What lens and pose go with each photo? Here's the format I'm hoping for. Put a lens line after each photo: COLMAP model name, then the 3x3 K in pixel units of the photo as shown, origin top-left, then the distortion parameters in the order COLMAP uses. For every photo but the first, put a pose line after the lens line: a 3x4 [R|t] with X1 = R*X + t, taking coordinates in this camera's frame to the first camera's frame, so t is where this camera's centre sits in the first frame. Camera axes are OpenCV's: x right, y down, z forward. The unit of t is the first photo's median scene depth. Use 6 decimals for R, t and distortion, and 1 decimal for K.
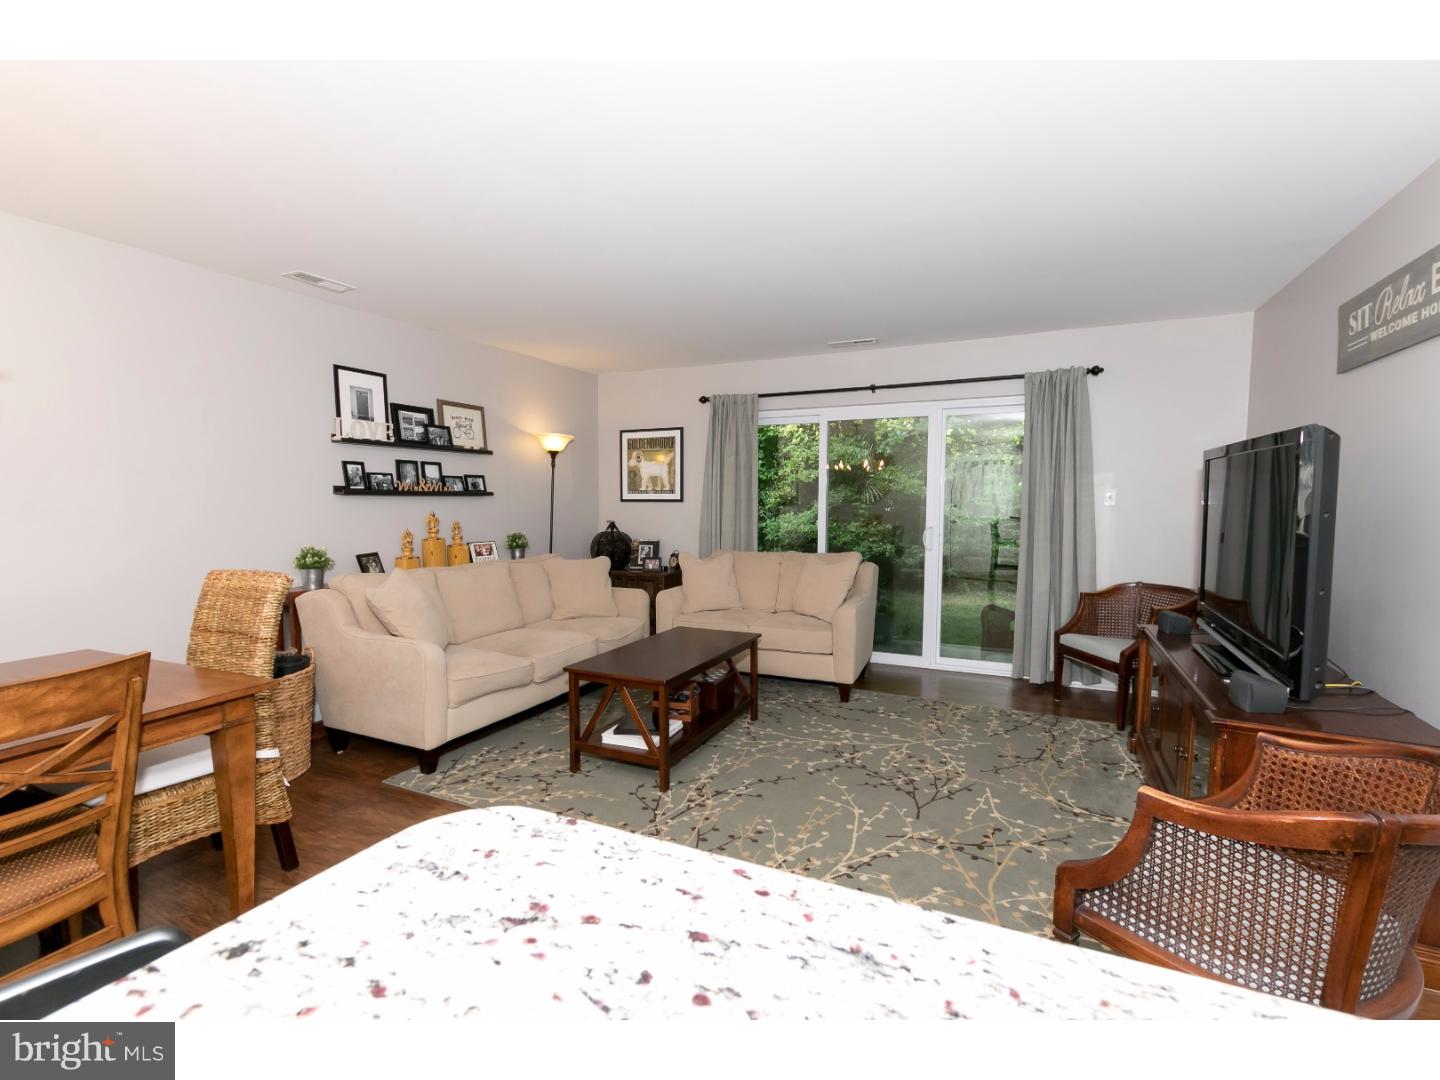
lens RADIAL K [[649.0, 0, 719.5], [0, 649.0, 541.6], [0, 0, 1]] dist [0.012927, 0.000405]
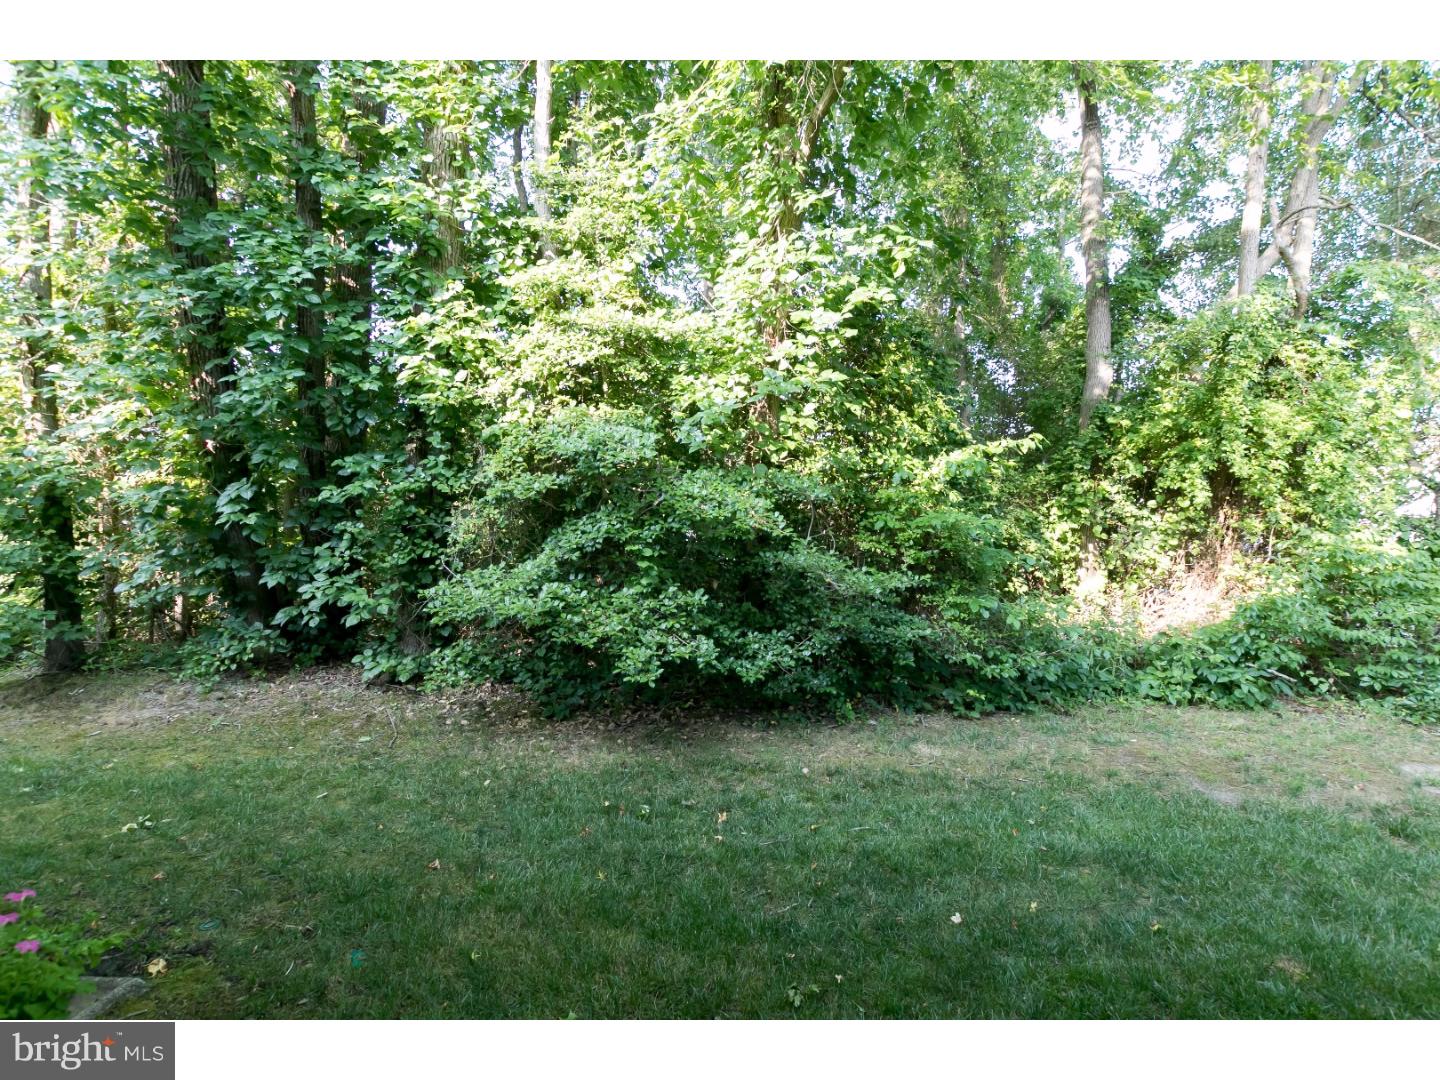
lens RADIAL K [[649.0, 0, 719.7], [0, 649.0, 535.7], [0, 0, 1]] dist [0.012927, 0.000405]
pose [[0.955133, 0.005609, 0.296124, 0.130046], [0.009877, 0.998661, -0.050774, -0.041734], [-0.296012, 0.051420, 0.953799, 0.528840]]
